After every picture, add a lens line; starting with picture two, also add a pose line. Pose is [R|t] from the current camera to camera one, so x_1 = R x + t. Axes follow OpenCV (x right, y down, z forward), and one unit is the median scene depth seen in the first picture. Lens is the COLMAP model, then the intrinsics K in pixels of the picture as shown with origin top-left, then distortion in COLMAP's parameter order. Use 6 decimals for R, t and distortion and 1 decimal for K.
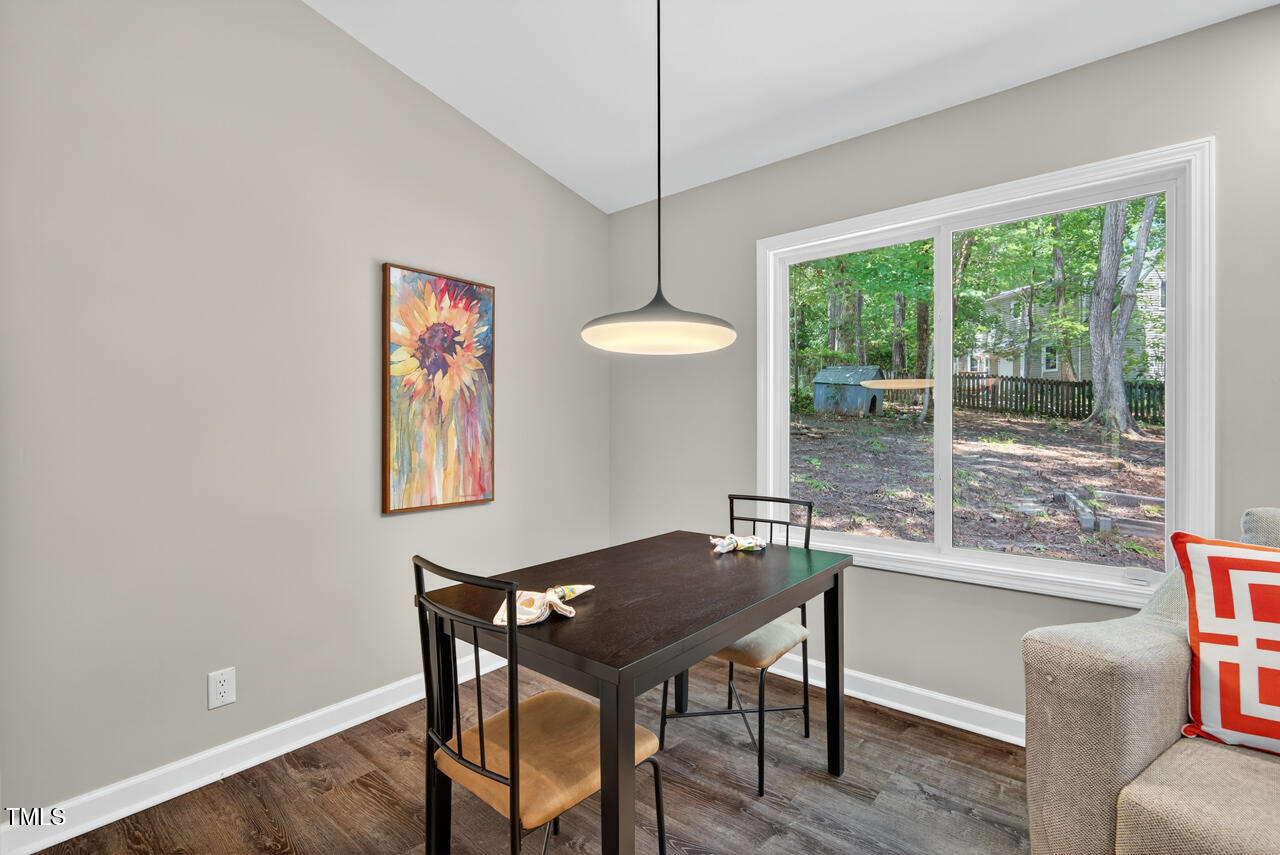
lens RADIAL K [[583.7, 0, 638.8], [0, 583.7, 416.8], [0, 0, 1]] dist [0.002339, 0.000394]
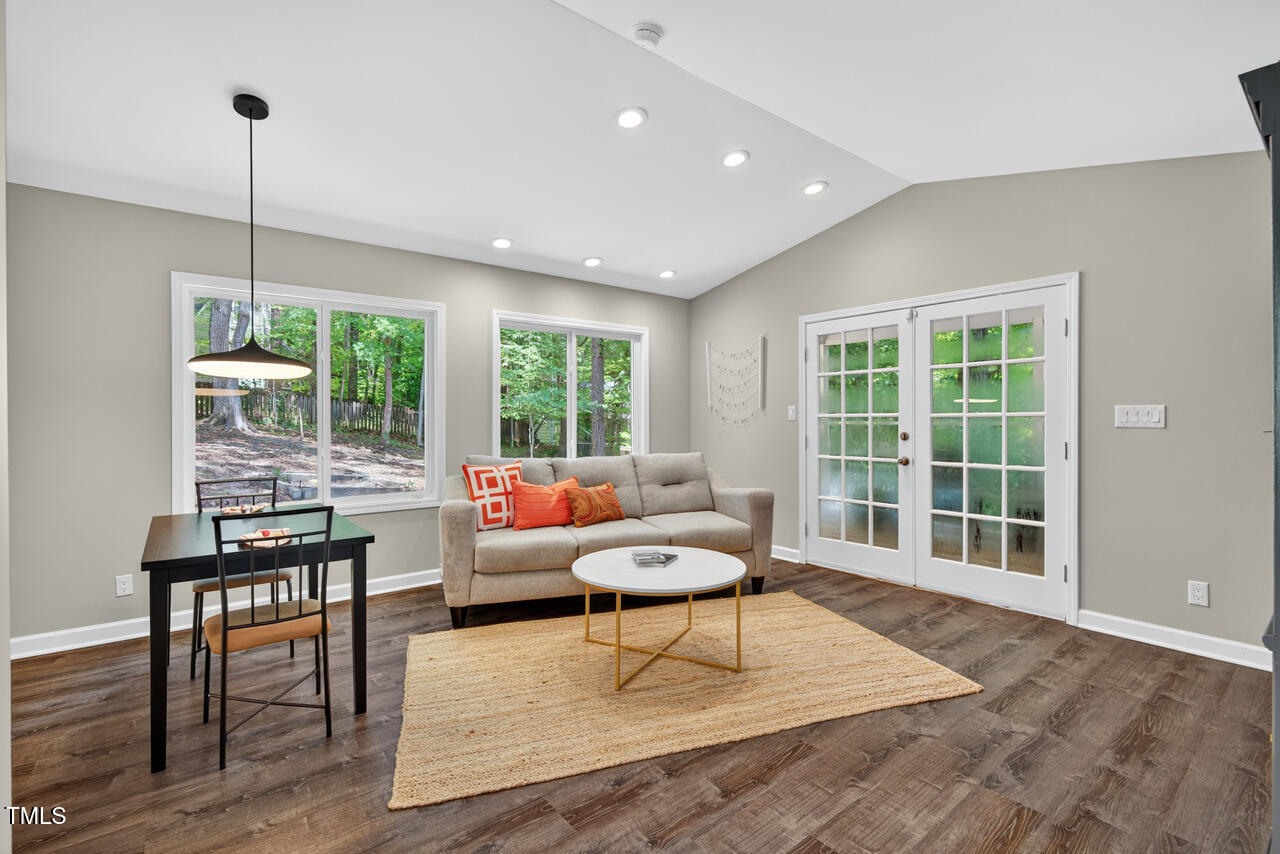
lens RADIAL K [[583.7, 0, 640.5], [0, 583.7, 423.6], [0, 0, 1]] dist [0.002339, 0.000394]
pose [[0.207875, 0.002277, 0.978153, -1.164755], [0.001164, 0.999996, -0.002575, 0.015475], [-0.978155, 0.001674, 0.207872, -0.263667]]
